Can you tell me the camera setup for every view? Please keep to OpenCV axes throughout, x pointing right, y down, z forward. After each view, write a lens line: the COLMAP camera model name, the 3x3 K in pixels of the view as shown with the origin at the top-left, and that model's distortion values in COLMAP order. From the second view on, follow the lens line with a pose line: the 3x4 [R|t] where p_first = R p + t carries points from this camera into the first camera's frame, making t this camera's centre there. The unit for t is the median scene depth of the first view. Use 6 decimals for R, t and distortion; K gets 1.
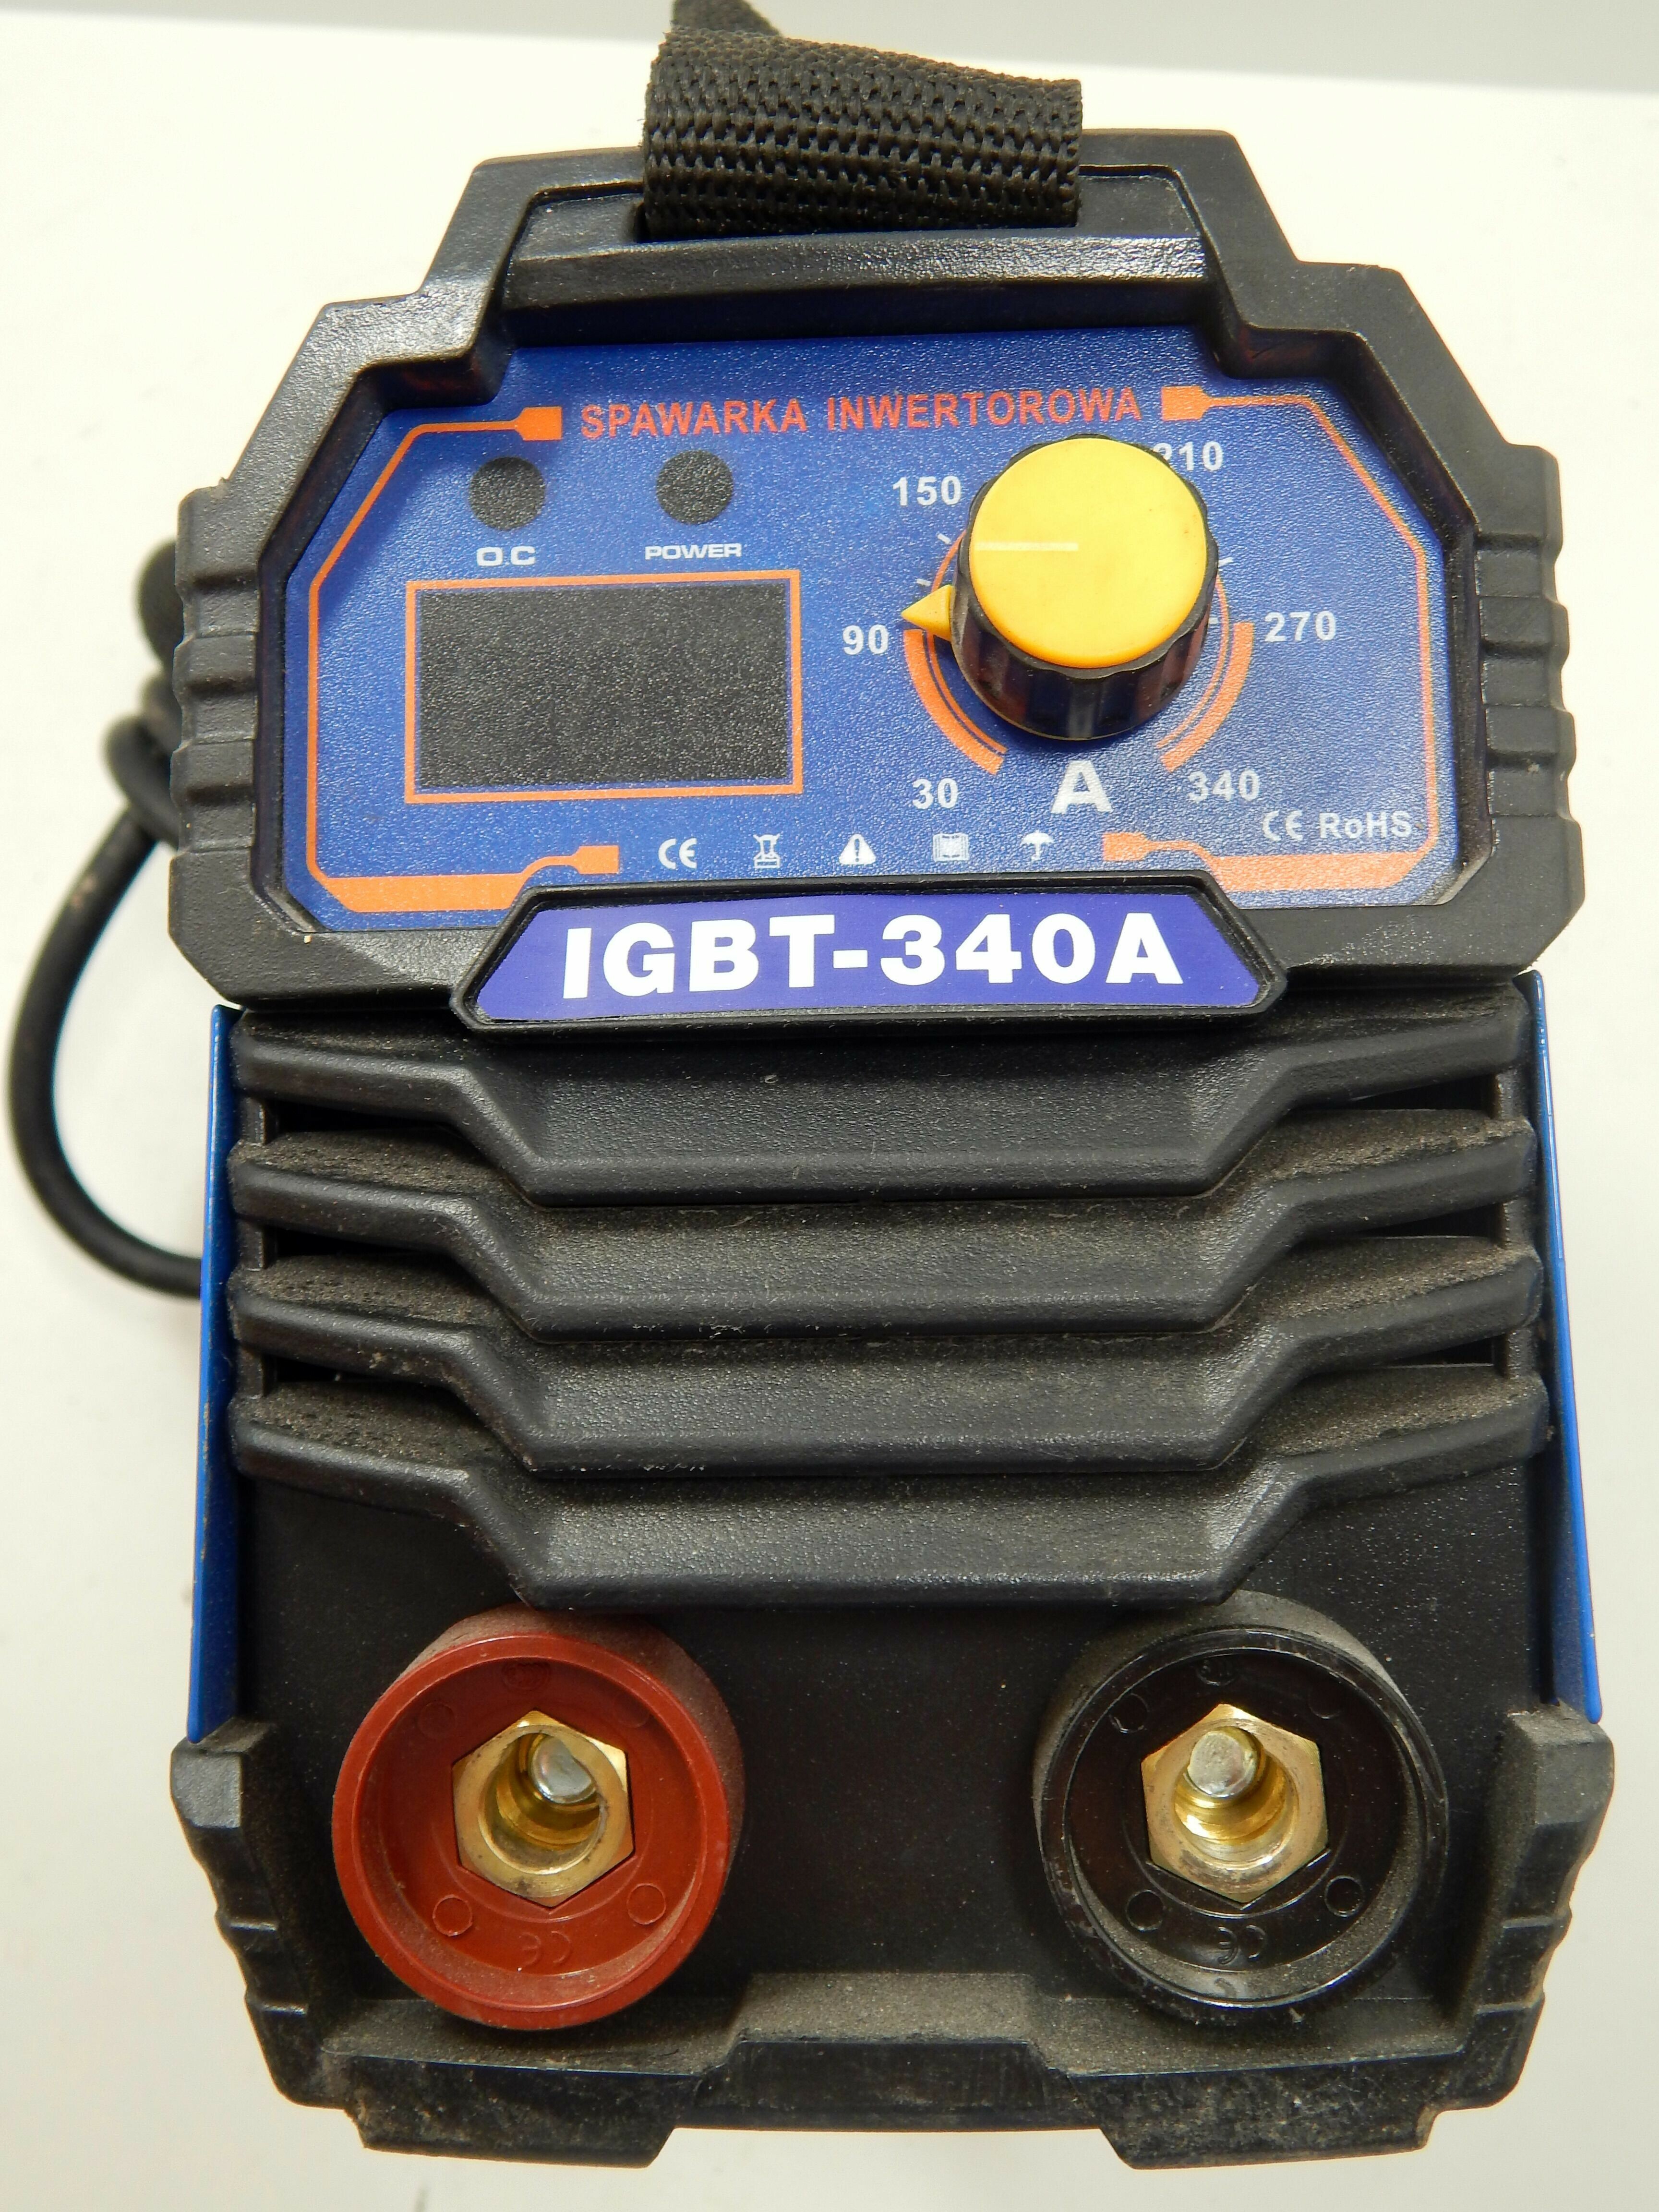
lens RADIAL K [[2231.4, 0, 831.1], [0, 2231.4, 1106.4], [0, 0, 1]] dist [-0.001932, 0.000000]
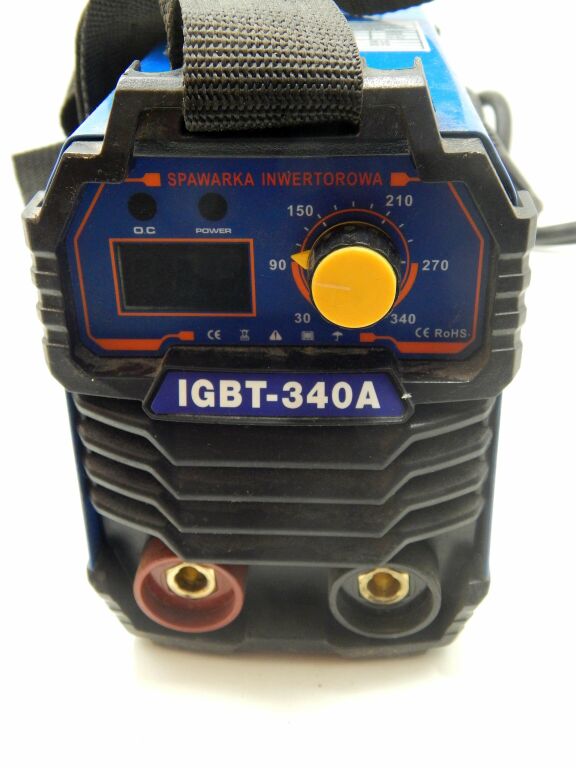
lens RADIAL K [[859.4, 0, 287.5], [0, 859.4, 384.2], [0, 0, 1]] dist [0.006120, 0.000000]
pose [[0.999872, 0.001466, -0.015949, 0.045173], [0.007766, 0.826528, 0.562842, -0.690872], [0.014007, -0.562894, 0.826410, 0.038681]]
